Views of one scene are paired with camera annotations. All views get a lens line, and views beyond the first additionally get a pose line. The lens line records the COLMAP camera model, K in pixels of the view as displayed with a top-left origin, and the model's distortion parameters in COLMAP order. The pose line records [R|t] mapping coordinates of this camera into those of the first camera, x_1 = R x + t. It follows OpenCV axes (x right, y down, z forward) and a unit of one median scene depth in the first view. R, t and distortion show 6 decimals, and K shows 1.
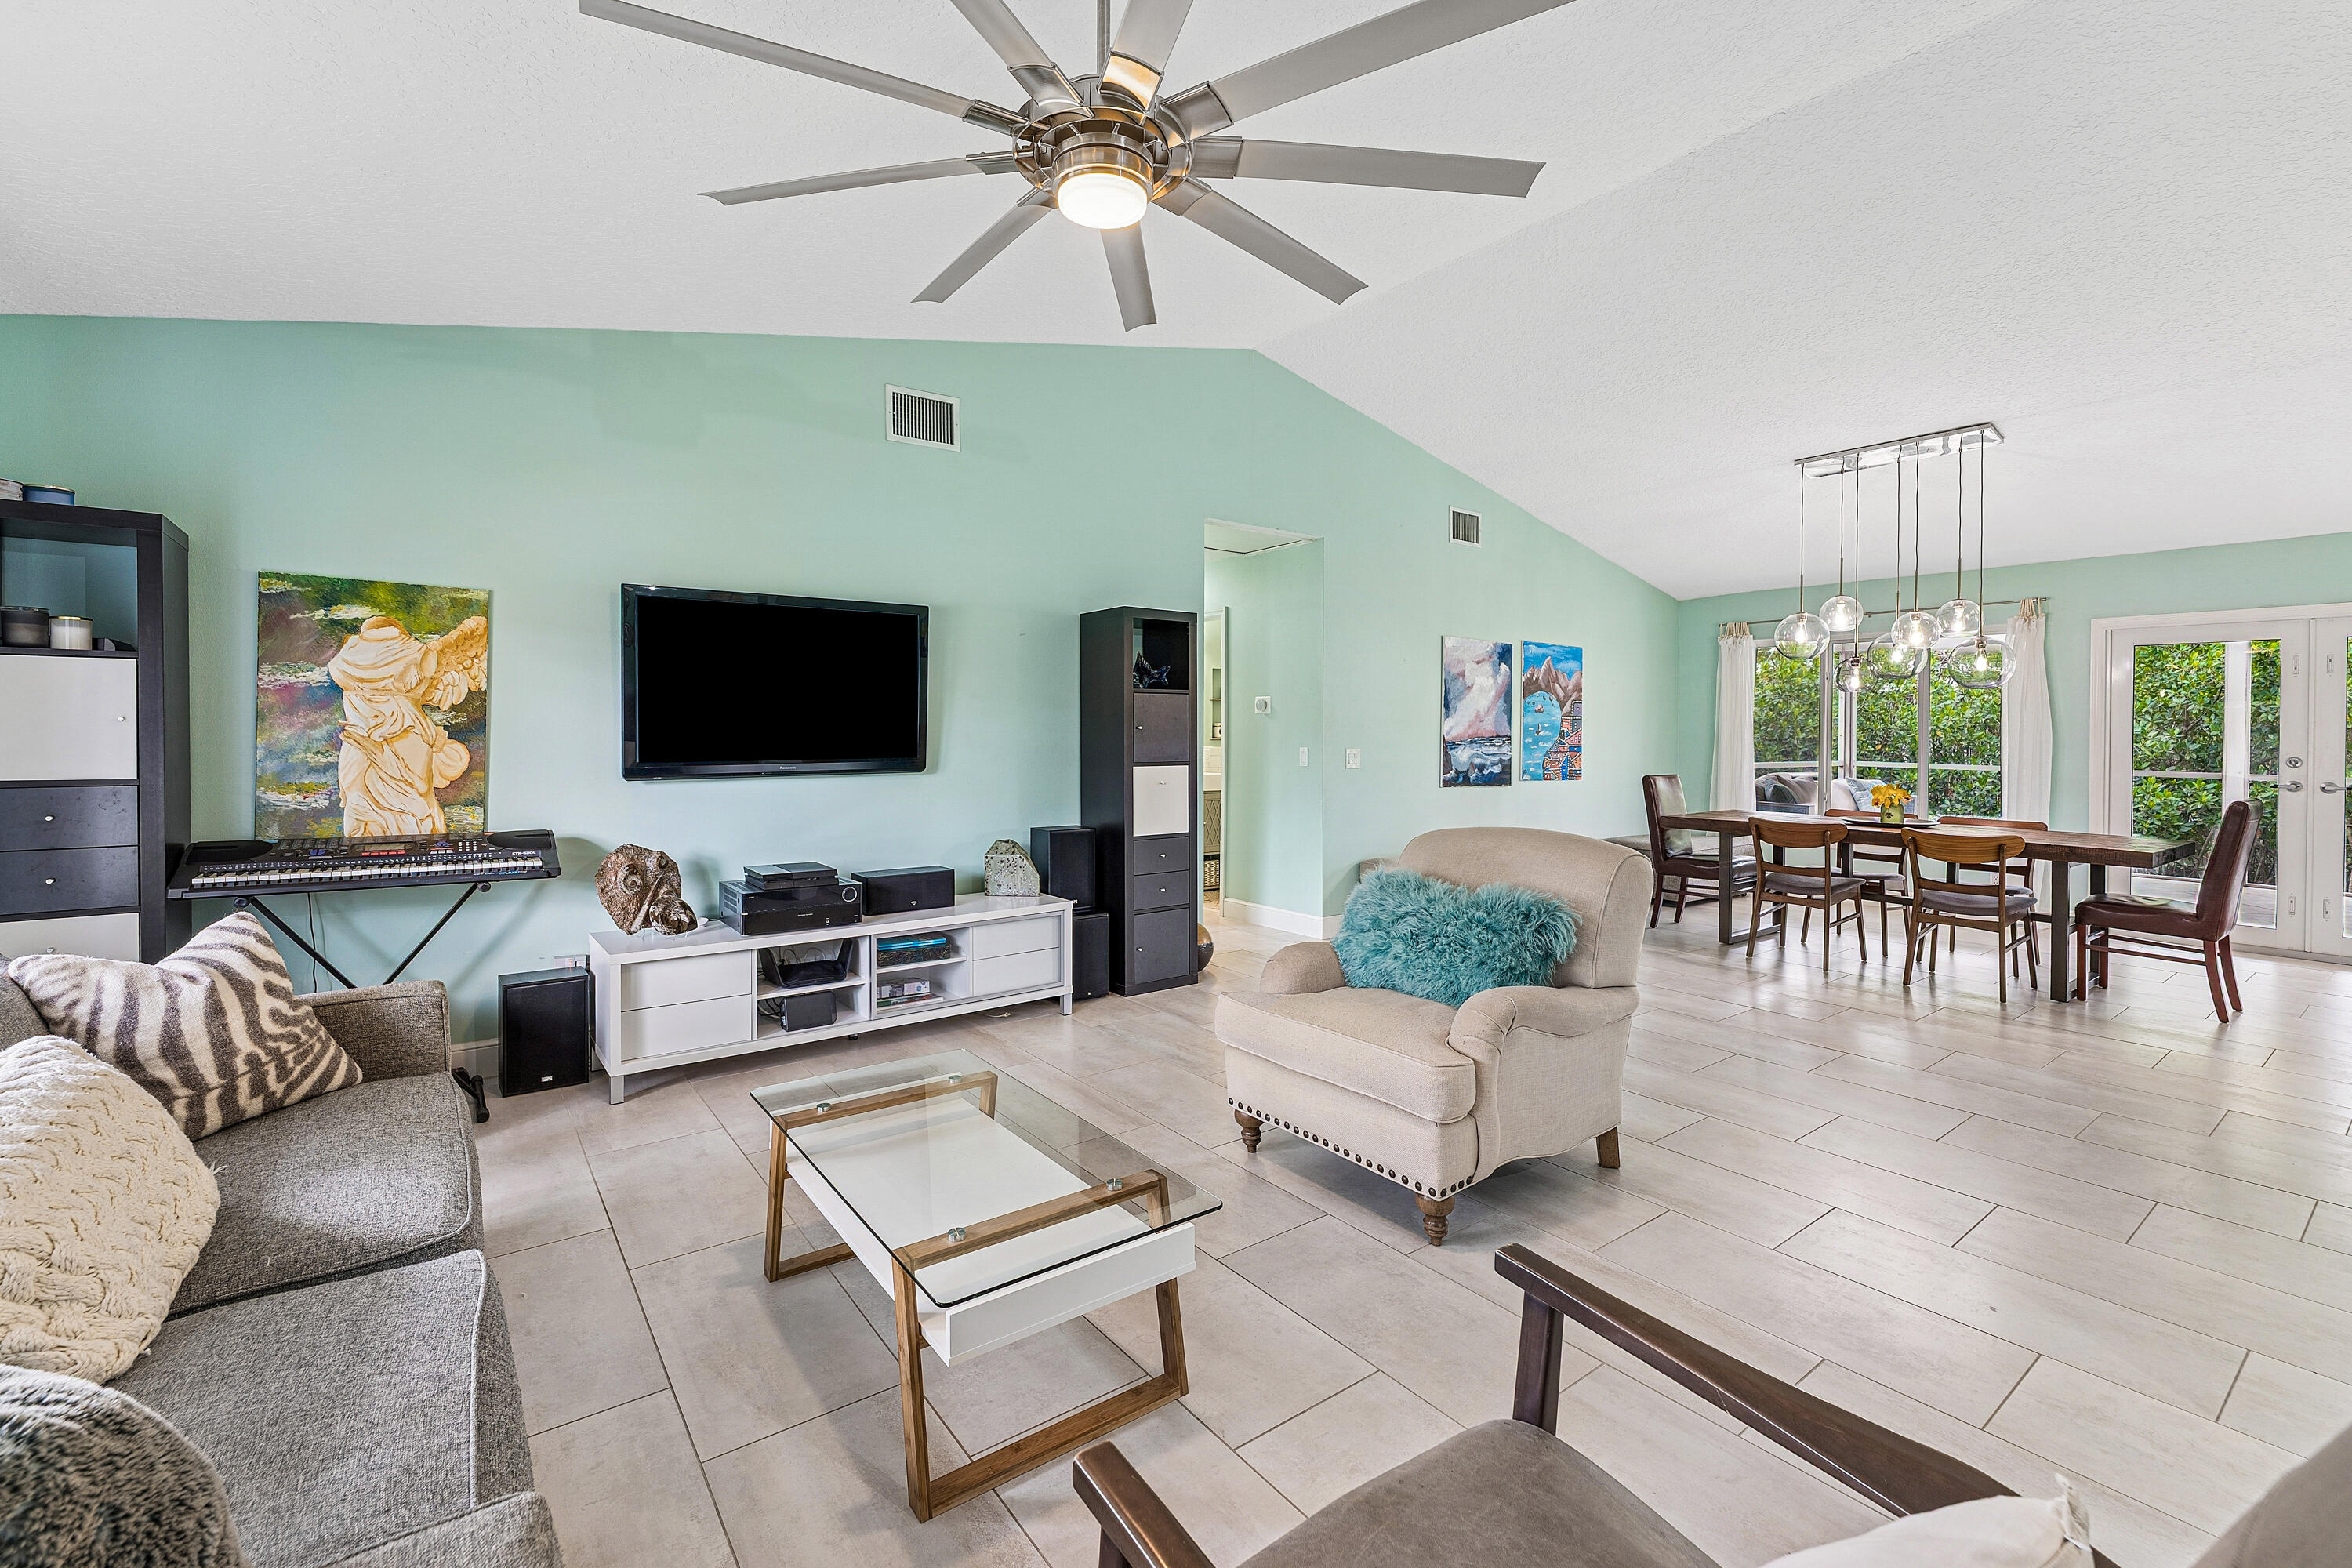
lens RADIAL K [[997.2, 0, 1175.5], [0, 997.2, 740.6], [0, 0, 1]] dist [-0.001755, -0.000313]
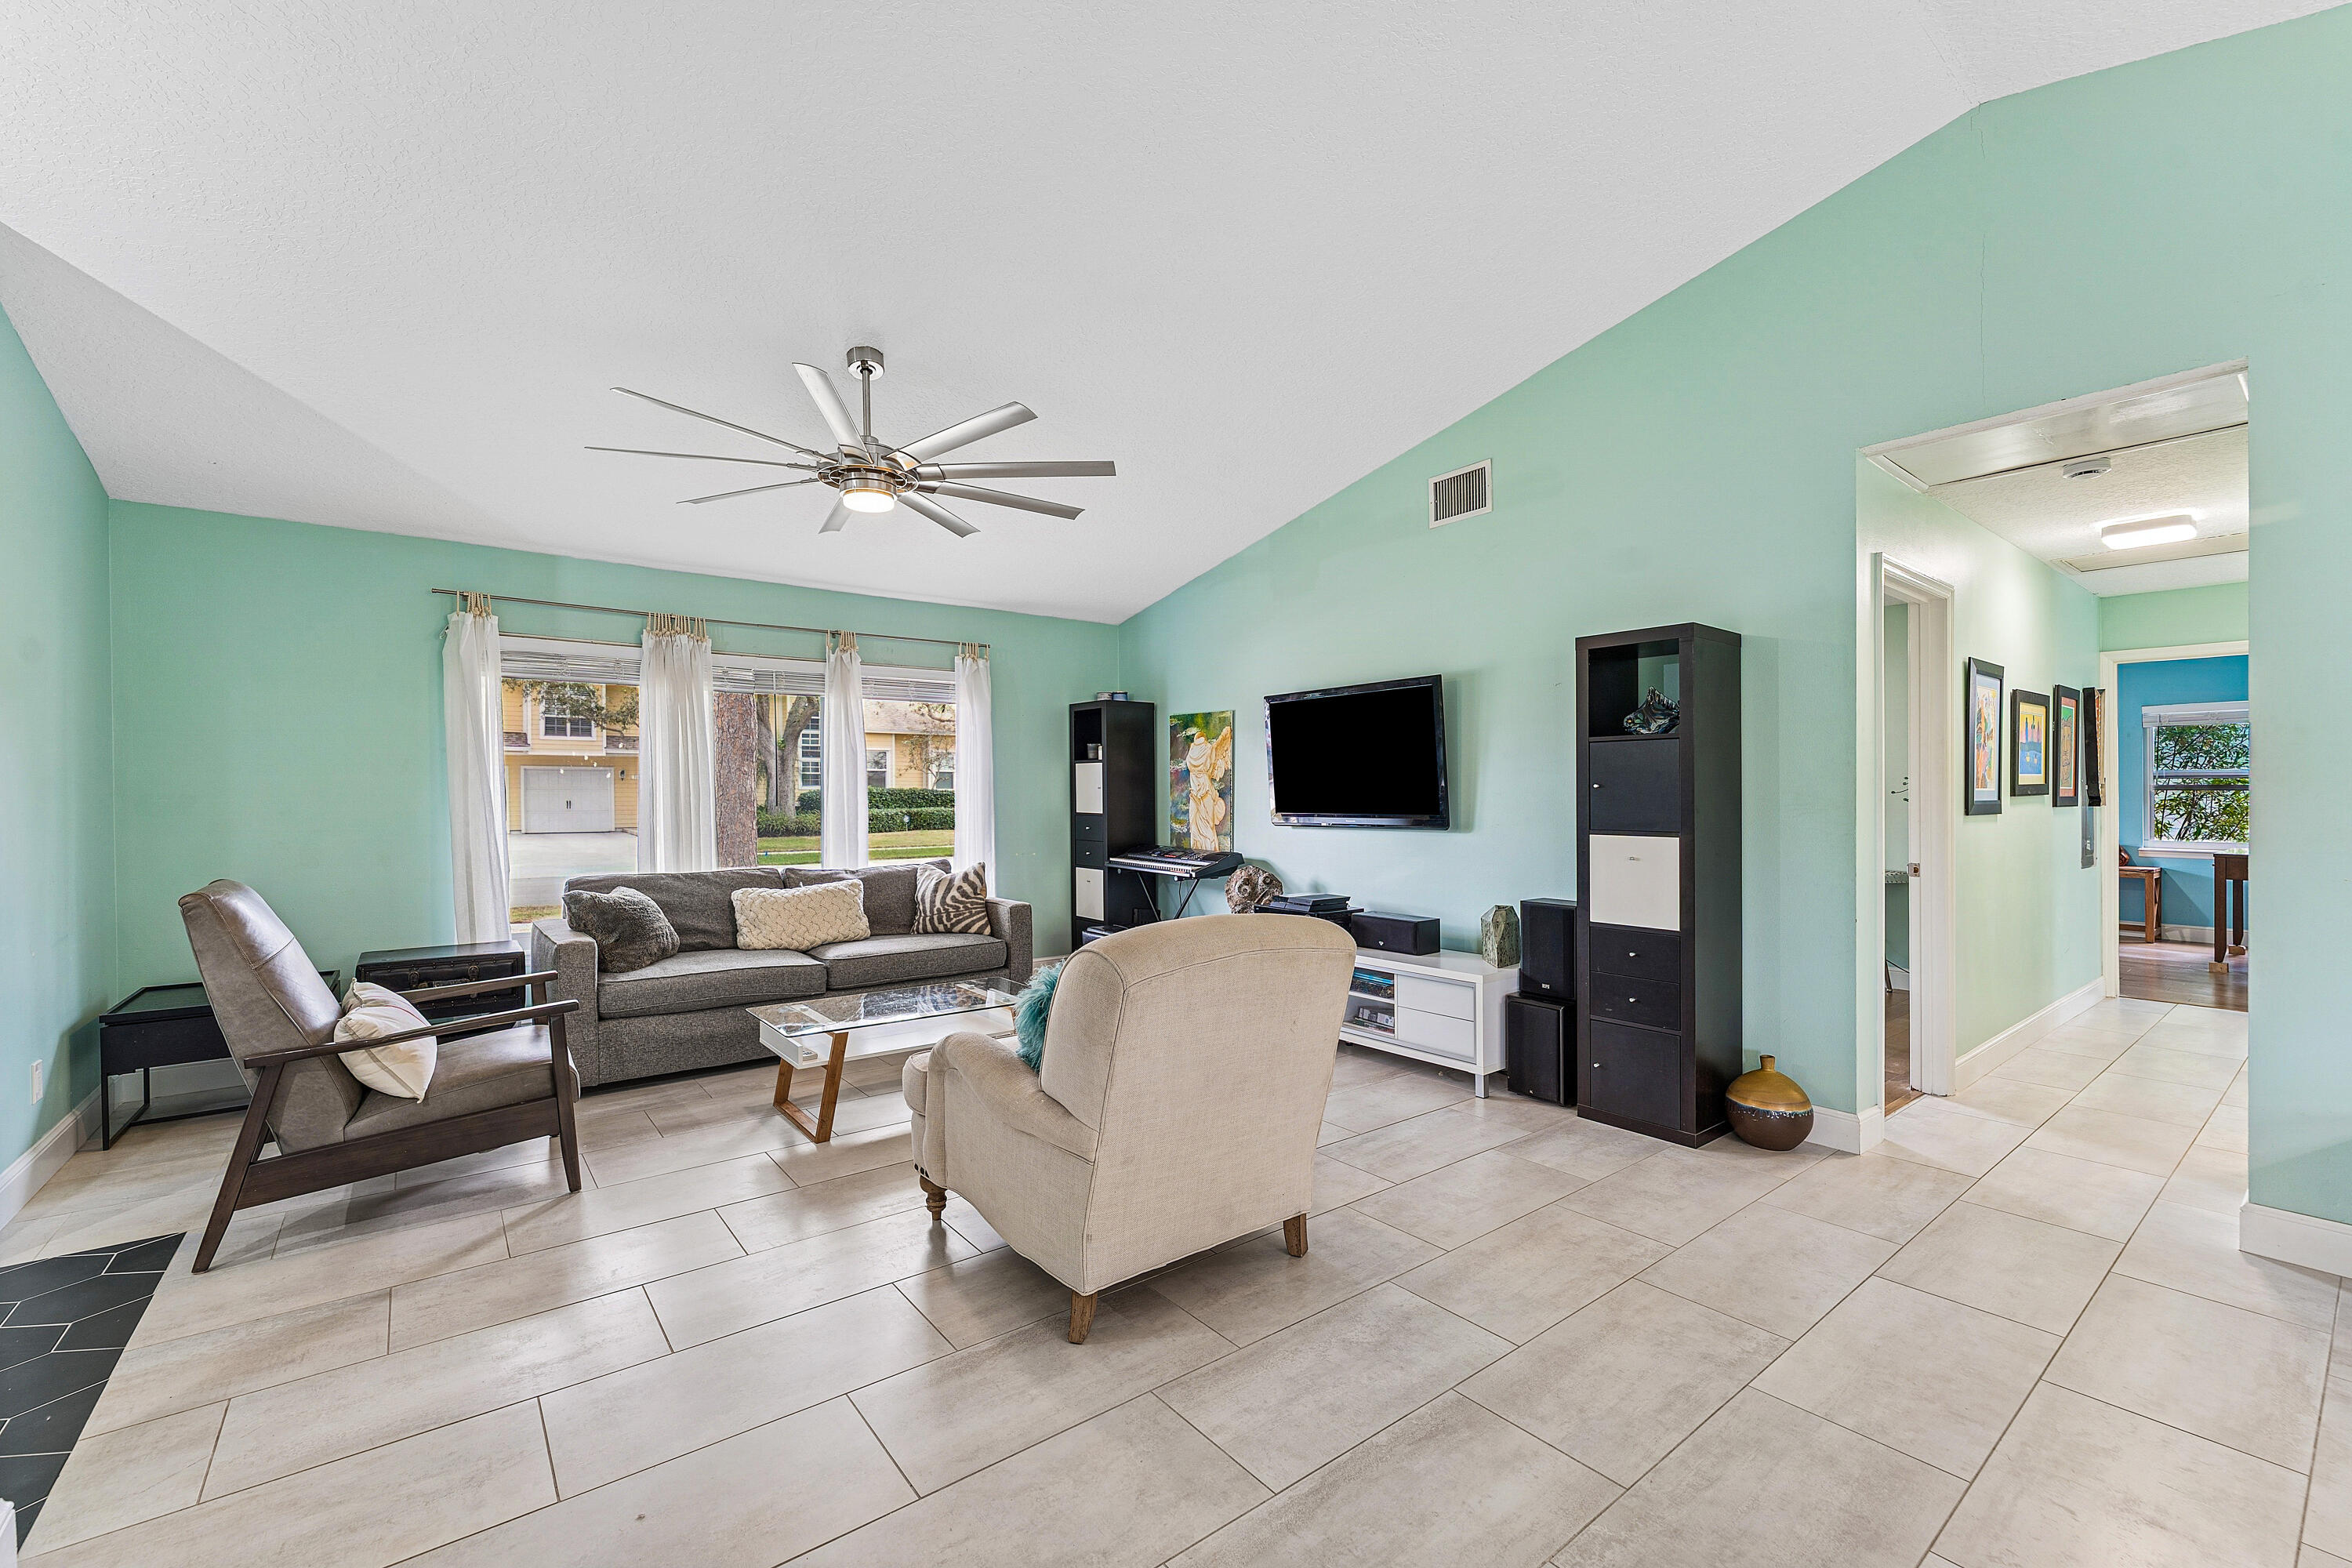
lens RADIAL K [[979.7, 0, 1175.4], [0, 979.7, 807.4], [0, 0, 1]] dist [-0.000037, -0.000009]
pose [[0.024346, 0.009366, -0.999660, 1.004469], [-0.010008, 0.999908, 0.009125, 0.000861], [0.999653, 0.009783, 0.024438, 0.878107]]
